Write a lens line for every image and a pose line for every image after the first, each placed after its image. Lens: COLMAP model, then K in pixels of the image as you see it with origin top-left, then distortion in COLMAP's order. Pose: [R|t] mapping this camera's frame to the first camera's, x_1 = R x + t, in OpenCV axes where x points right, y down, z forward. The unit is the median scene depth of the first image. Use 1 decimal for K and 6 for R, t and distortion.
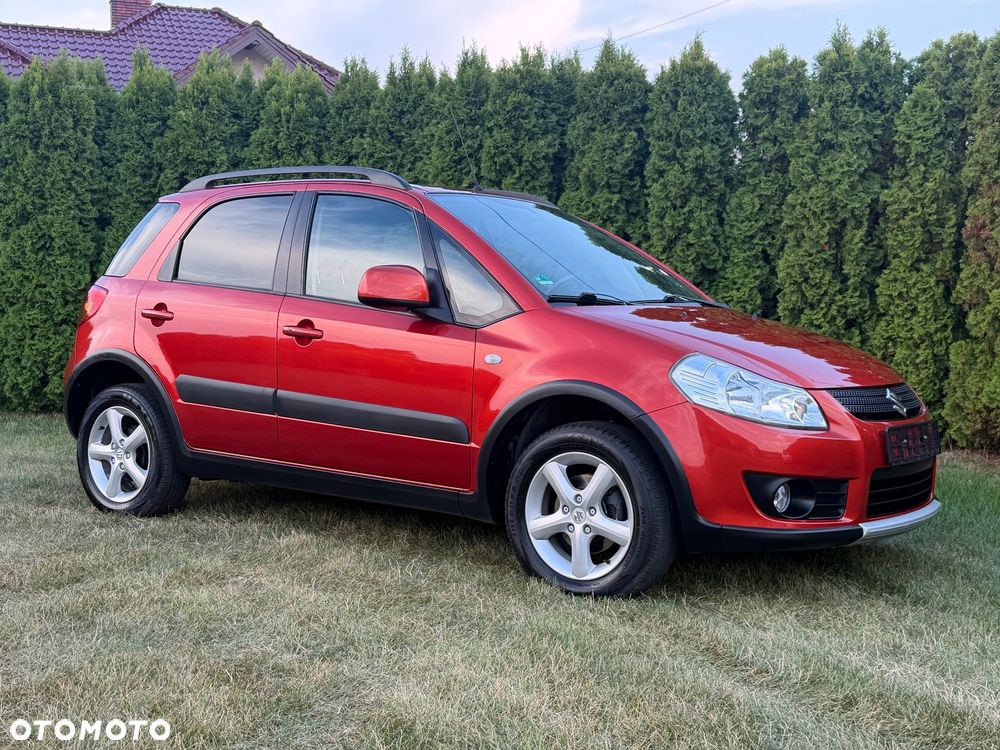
lens RADIAL K [[1244.0, 0, 503.4], [0, 1244.0, 383.4], [0, 0, 1]] dist [0.220557, -0.533633]
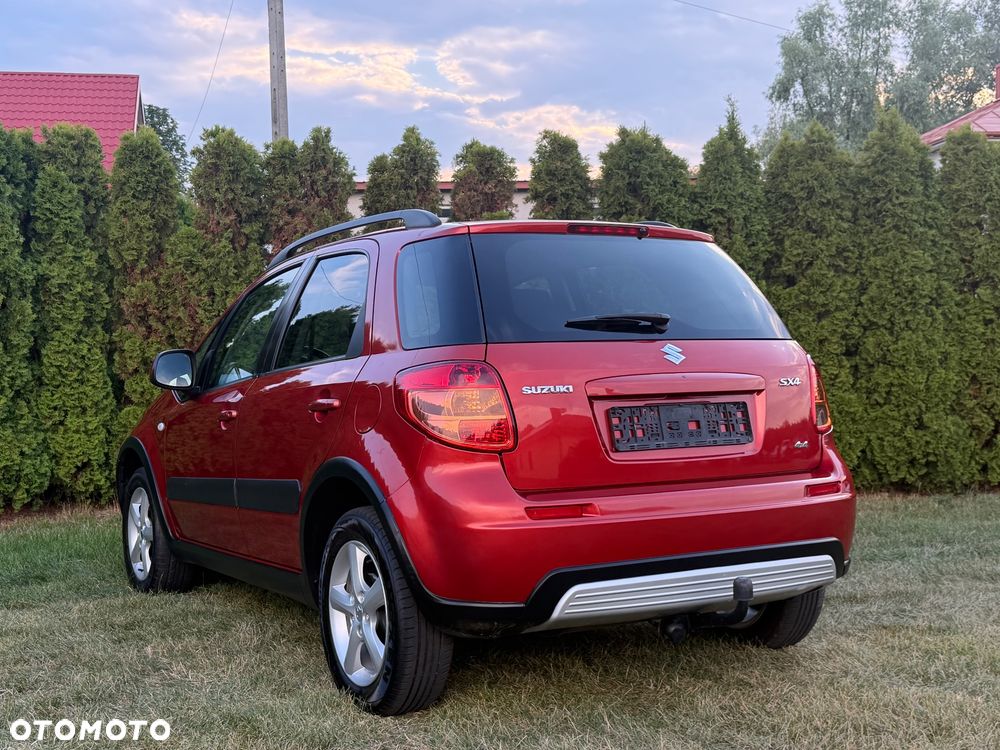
lens RADIAL K [[1244.0, 0, 503.4], [0, 1244.0, 383.4], [0, 0, 1]] dist [0.220557, -0.533633]
pose [[0.298289, -0.025987, 0.954122, -0.504577], [0.075259, 0.997157, 0.003631, -0.028141], [-0.951504, 0.070723, 0.299397, 0.304319]]
